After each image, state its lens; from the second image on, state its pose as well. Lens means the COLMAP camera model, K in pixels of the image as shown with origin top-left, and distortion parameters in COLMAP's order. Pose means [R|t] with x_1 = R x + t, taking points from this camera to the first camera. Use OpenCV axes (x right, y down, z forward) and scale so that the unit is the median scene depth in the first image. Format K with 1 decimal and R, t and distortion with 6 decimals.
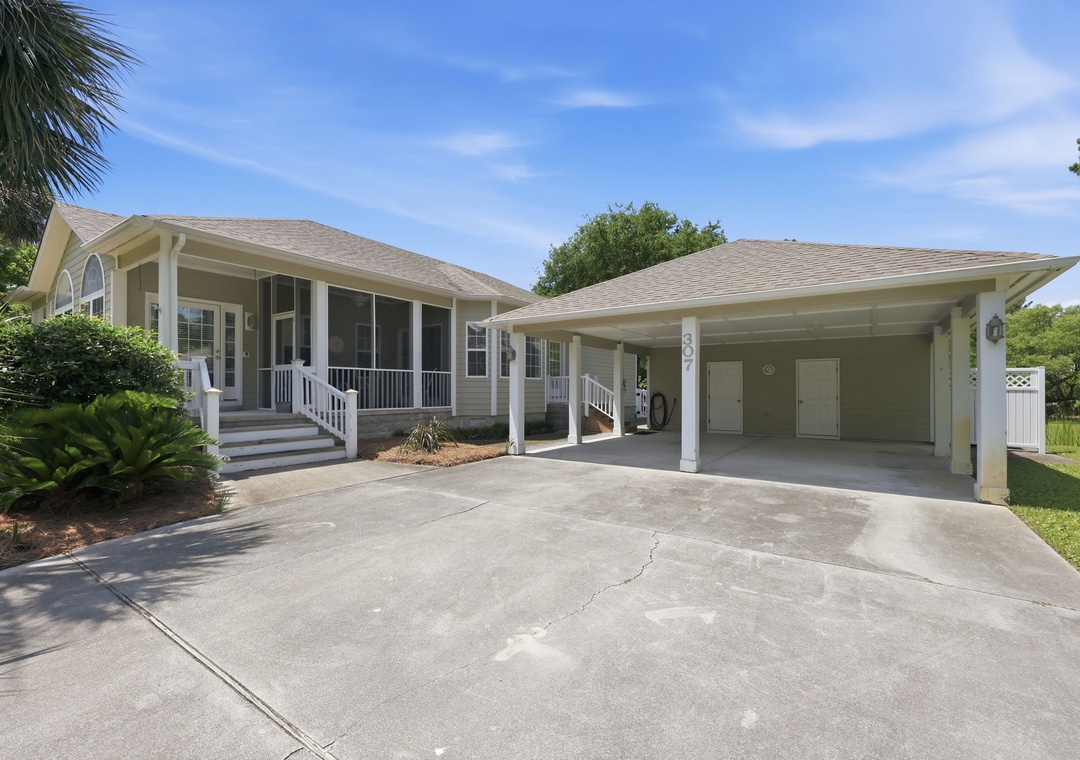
lens RADIAL K [[466.1, 0, 537.1], [0, 466.1, 387.2], [0, 0, 1]] dist [-0.001131, 0.001081]
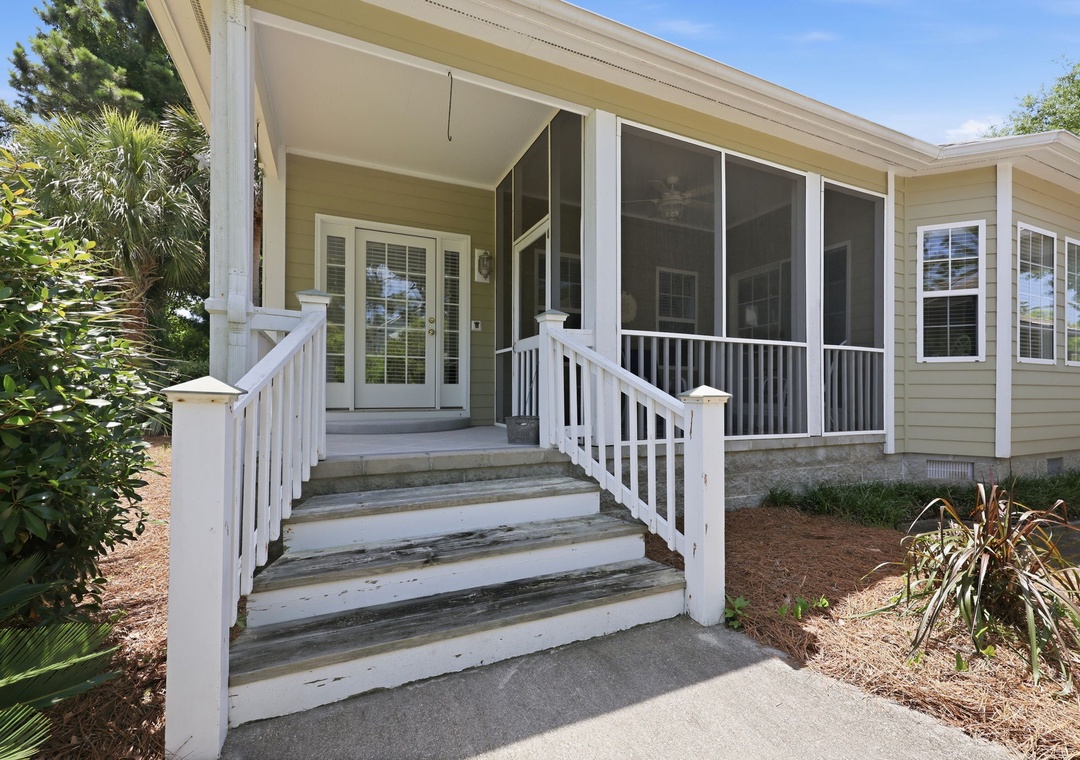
lens RADIAL K [[466.1, 0, 540.5], [0, 466.1, 385.5], [0, 0, 1]] dist [-0.001131, 0.001081]
pose [[0.857382, -0.002526, -0.514674, -0.280501], [-0.001949, 0.999965, -0.008155, 0.005694], [0.514676, 0.007995, 0.857347, 0.578646]]
